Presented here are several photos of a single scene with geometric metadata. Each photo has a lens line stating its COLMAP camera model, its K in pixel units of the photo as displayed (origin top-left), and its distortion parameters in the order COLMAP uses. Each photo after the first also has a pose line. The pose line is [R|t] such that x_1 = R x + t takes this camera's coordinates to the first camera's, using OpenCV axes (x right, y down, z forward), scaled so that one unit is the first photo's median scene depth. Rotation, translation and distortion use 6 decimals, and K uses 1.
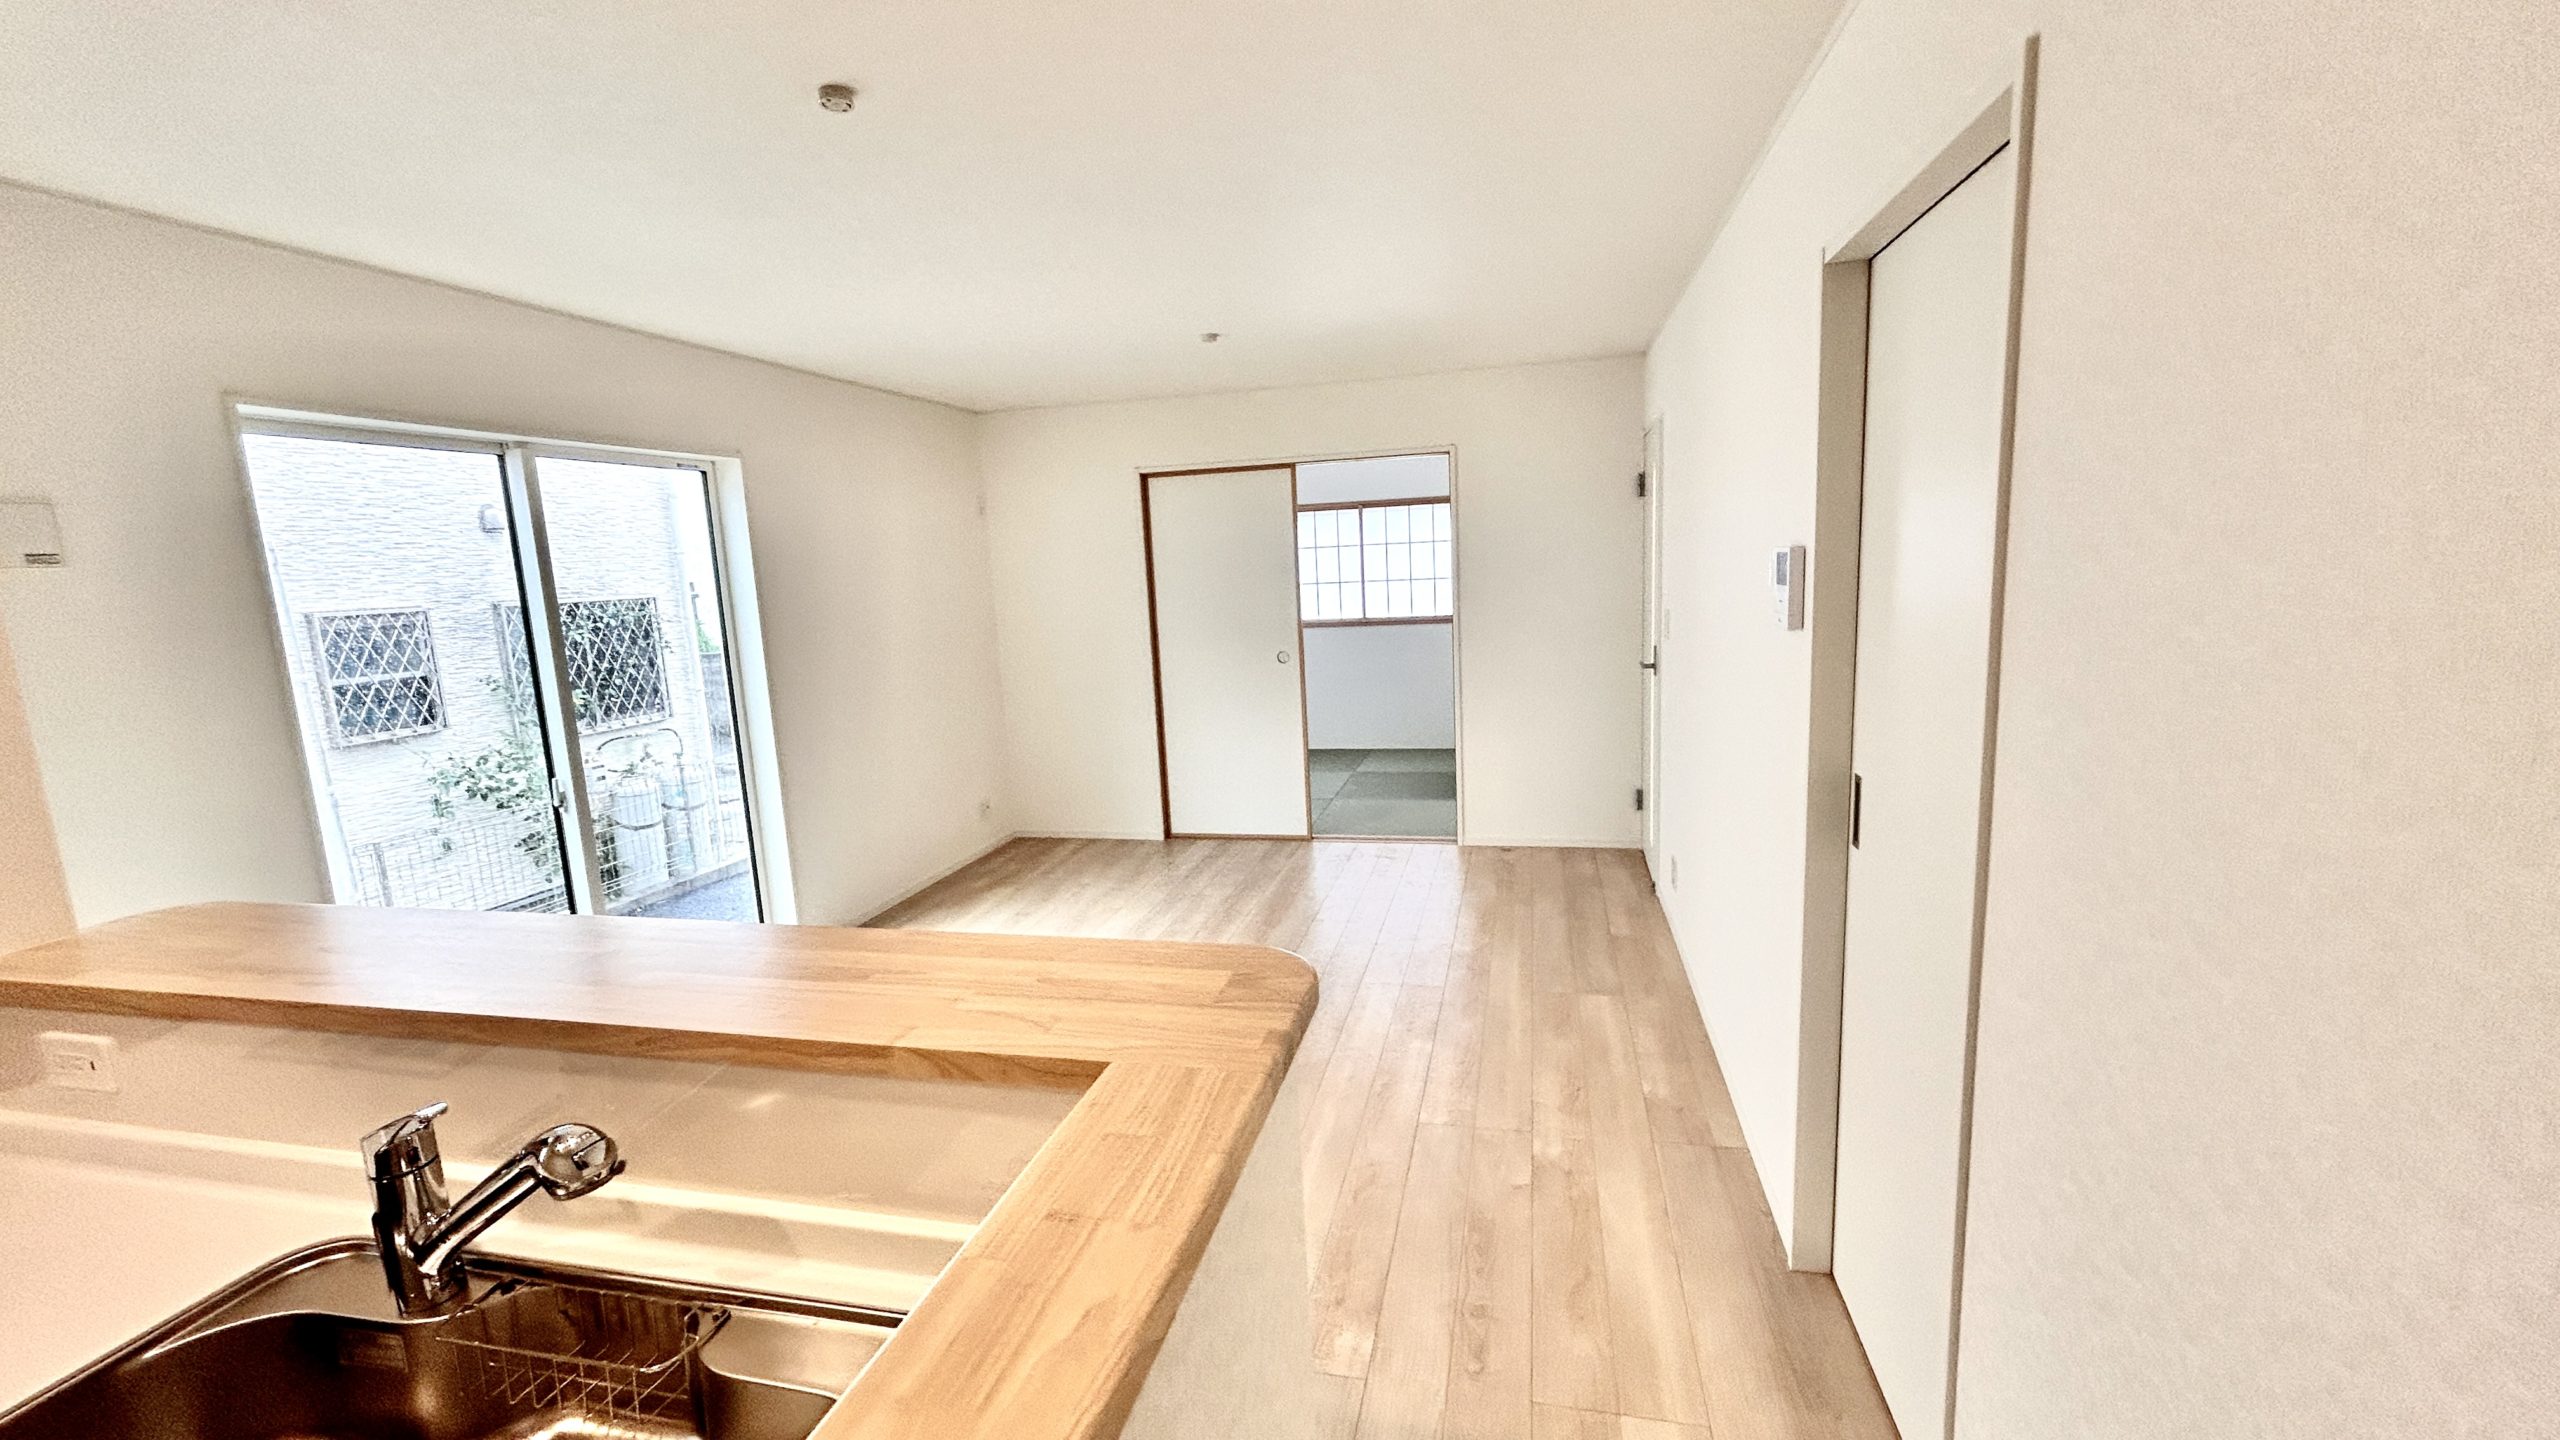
lens RADIAL K [[1042.6, 0, 1280.0], [0, 1042.6, 720.0], [0, 0, 1]] dist [-0.001325, 0.002455]
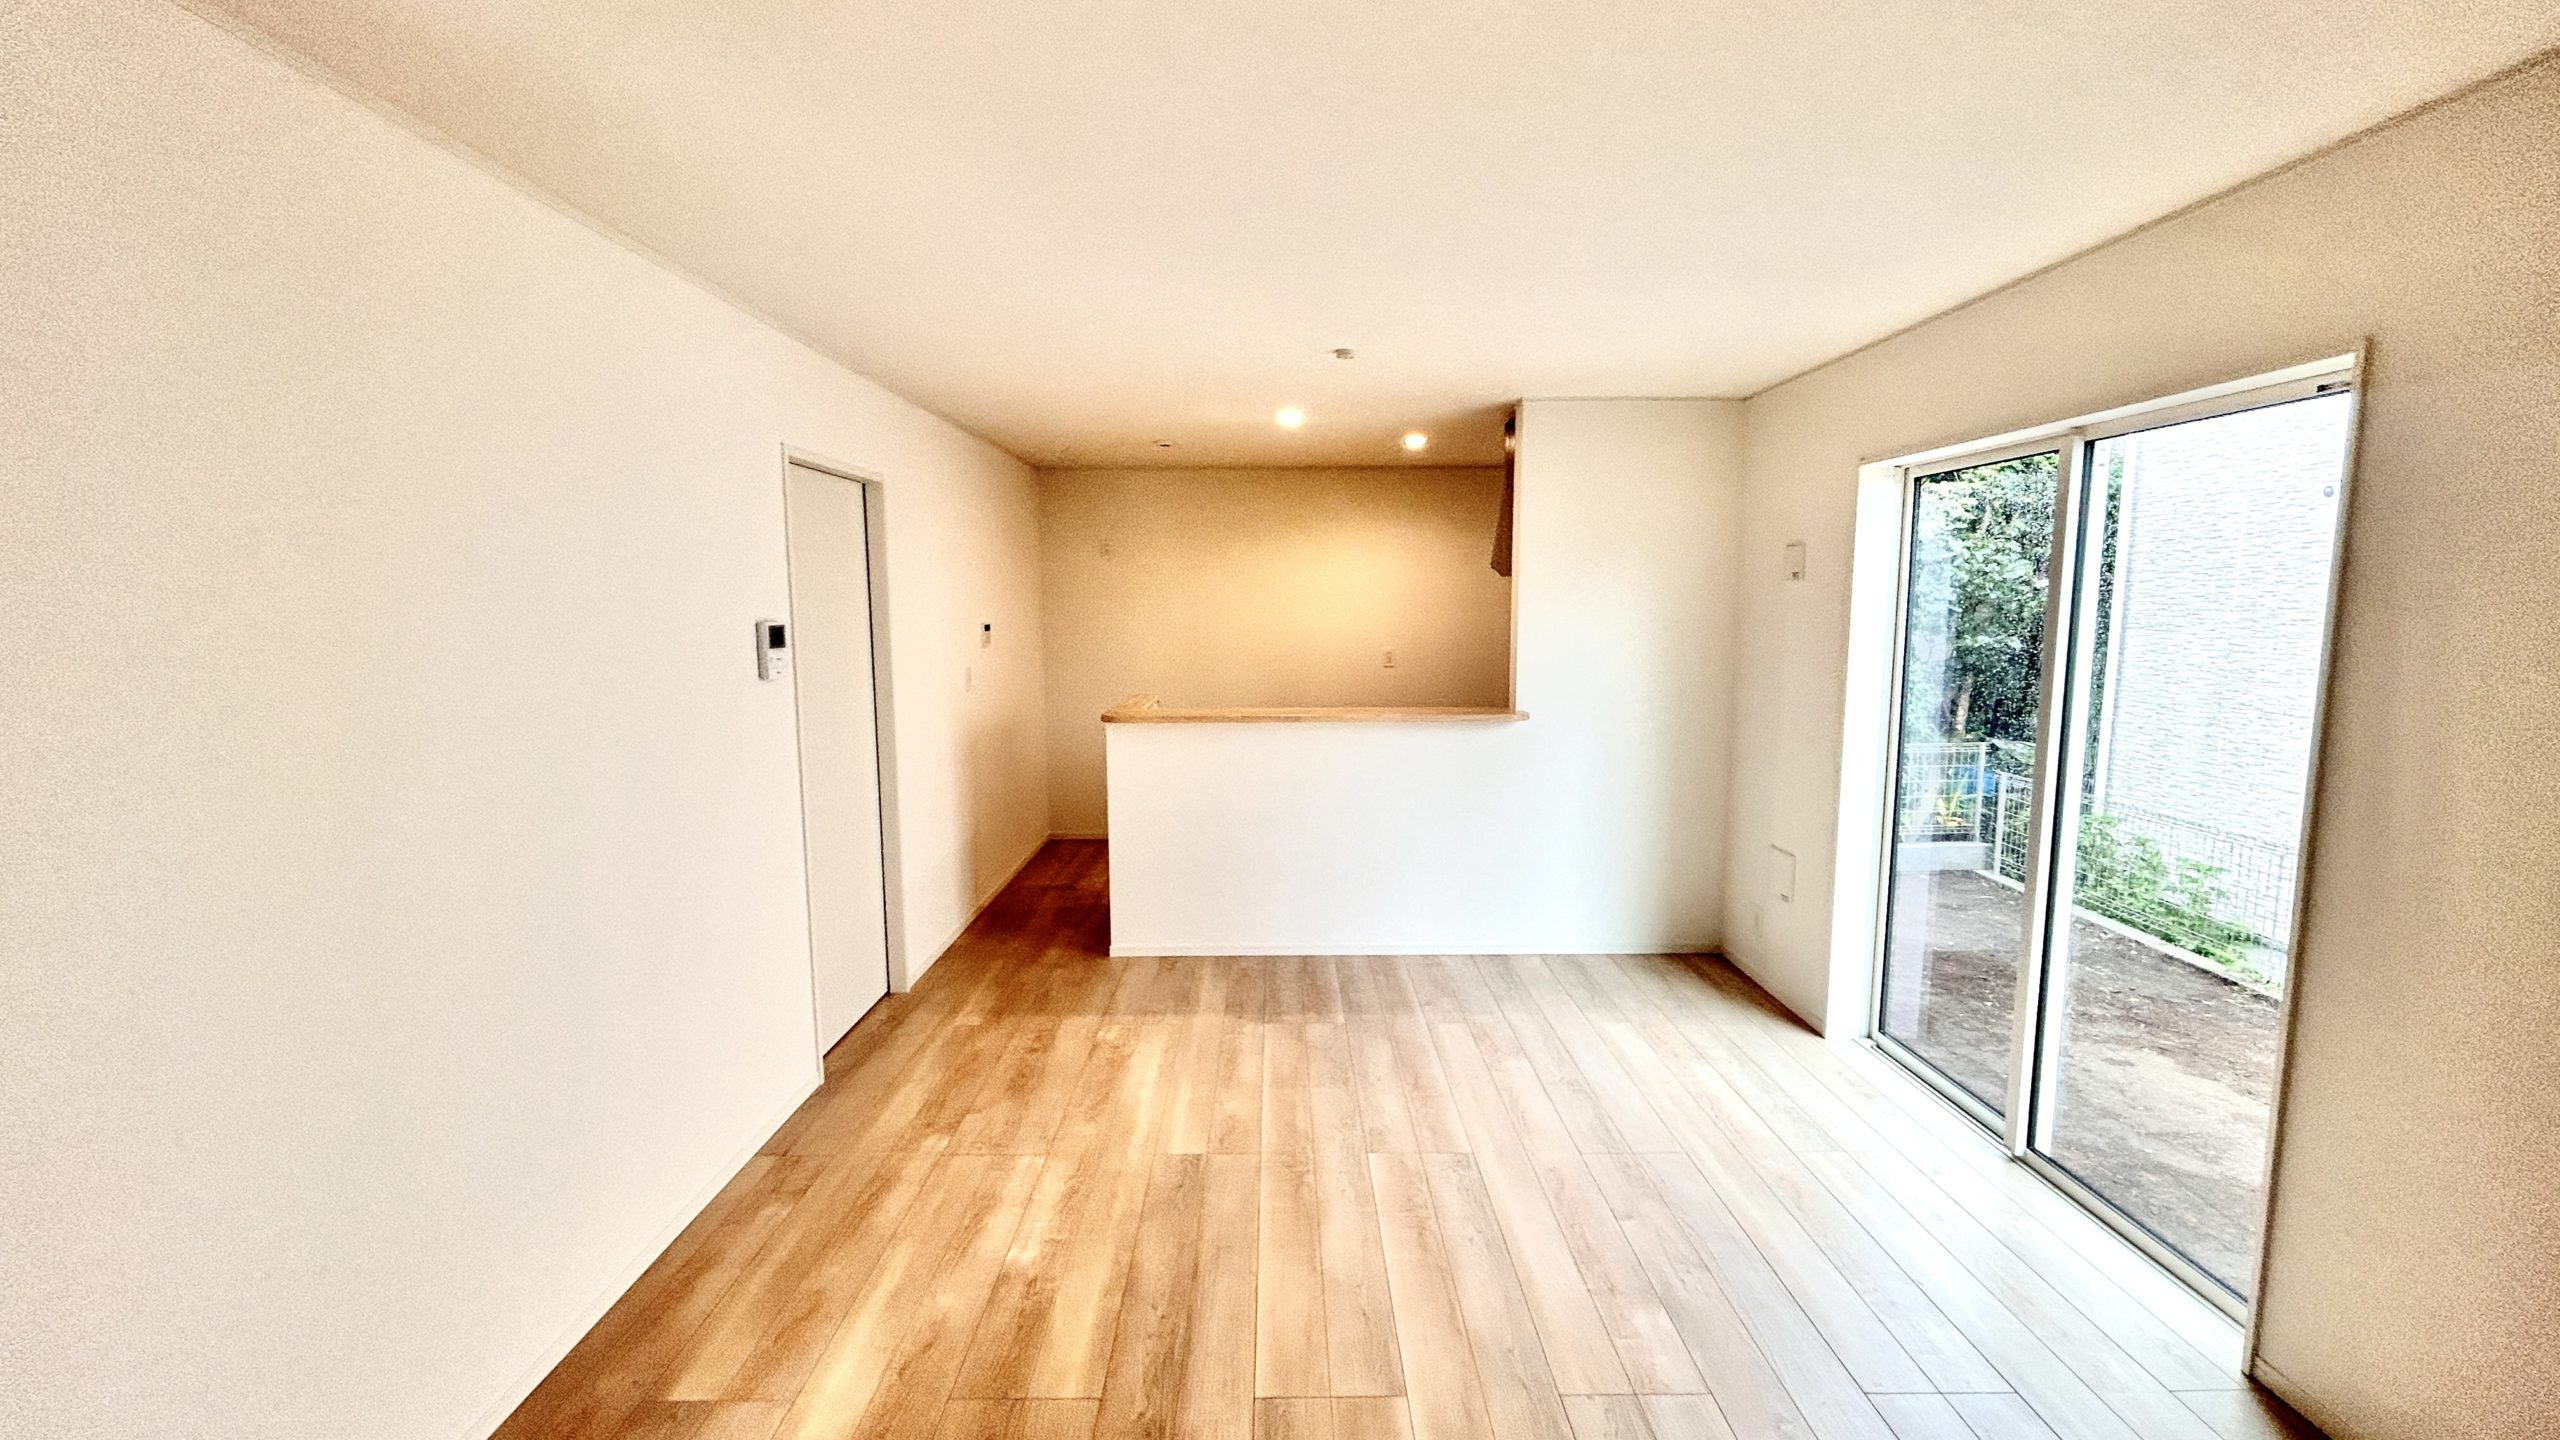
lens RADIAL K [[1042.6, 0, 1280.0], [0, 1042.6, 720.0], [0, 0, 1]] dist [-0.001325, 0.002455]
pose [[-0.969999, 0.081043, -0.229204, 0.078859], [0.015571, 0.961575, 0.274102, -0.226698], [0.242610, 0.262310, -0.933988, 1.376665]]
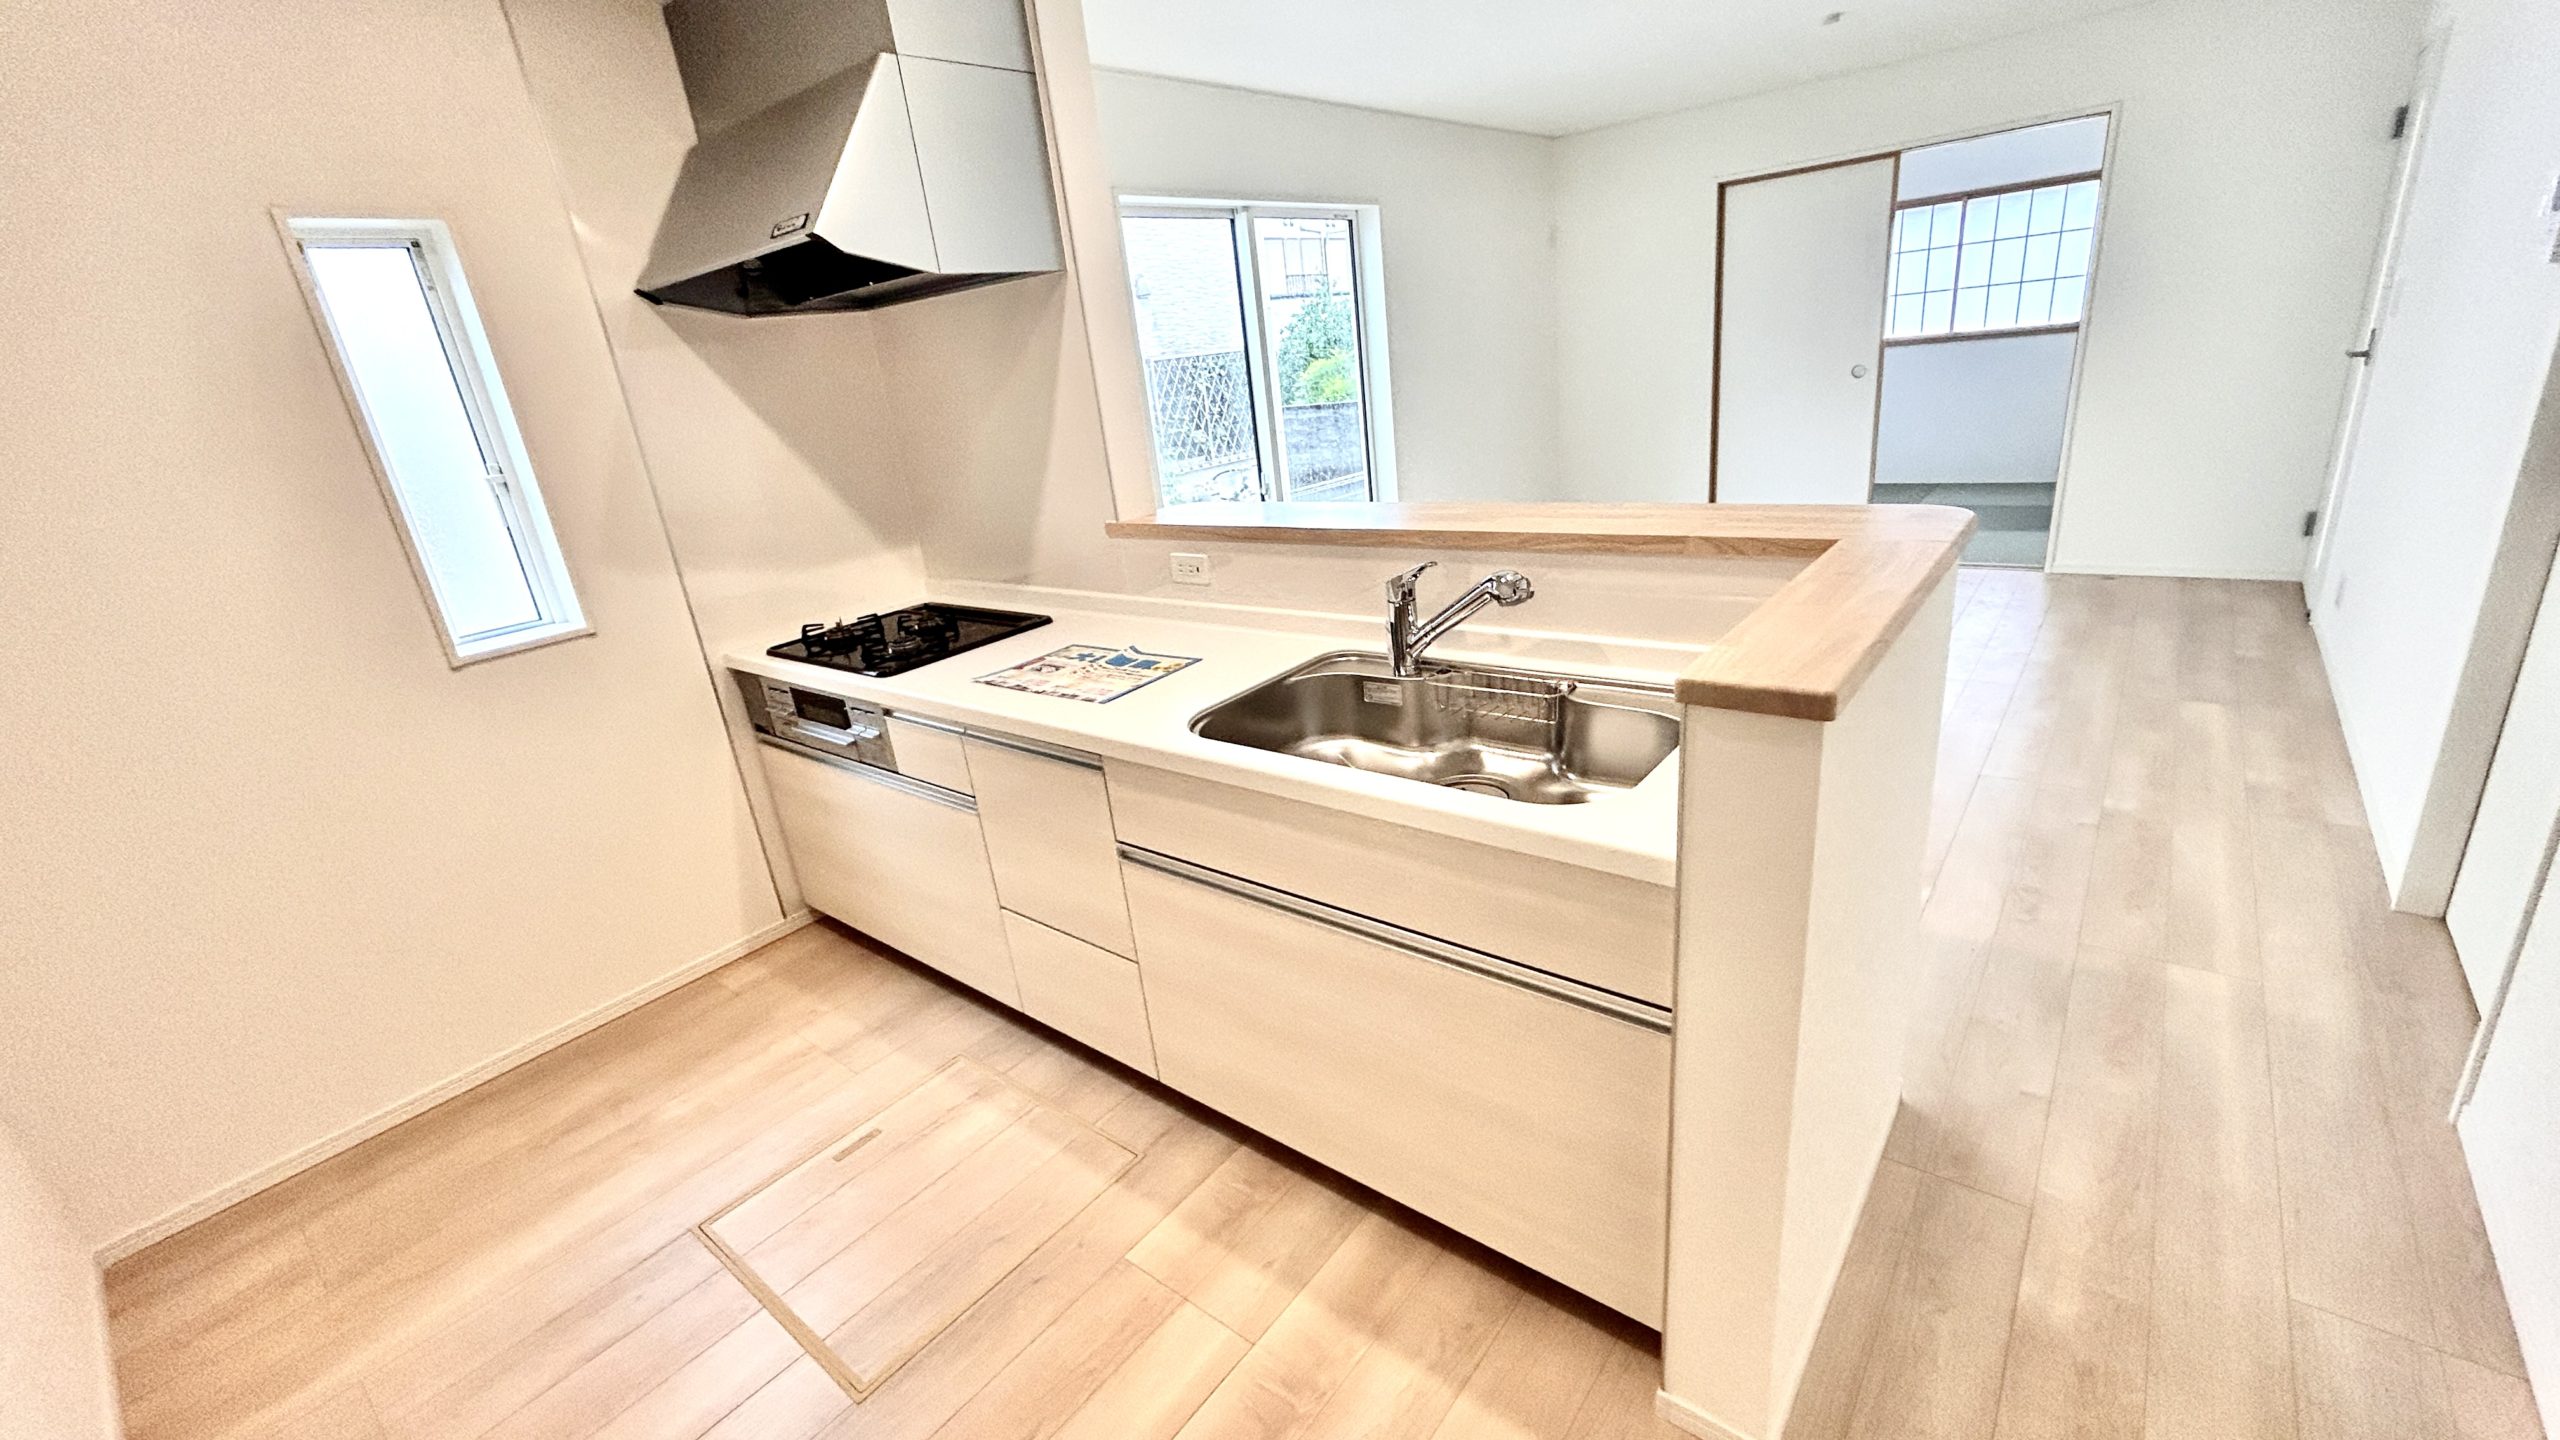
lens RADIAL K [[1042.6, 0, 1280.0], [0, 1042.6, 720.0], [0, 0, 1]] dist [-0.001325, 0.002455]
pose [[0.900844, 0.098638, -0.422789, -0.056287], [-0.002059, 0.974807, 0.223040, 0.057451], [0.434138, -0.200054, 0.878352, -0.216842]]
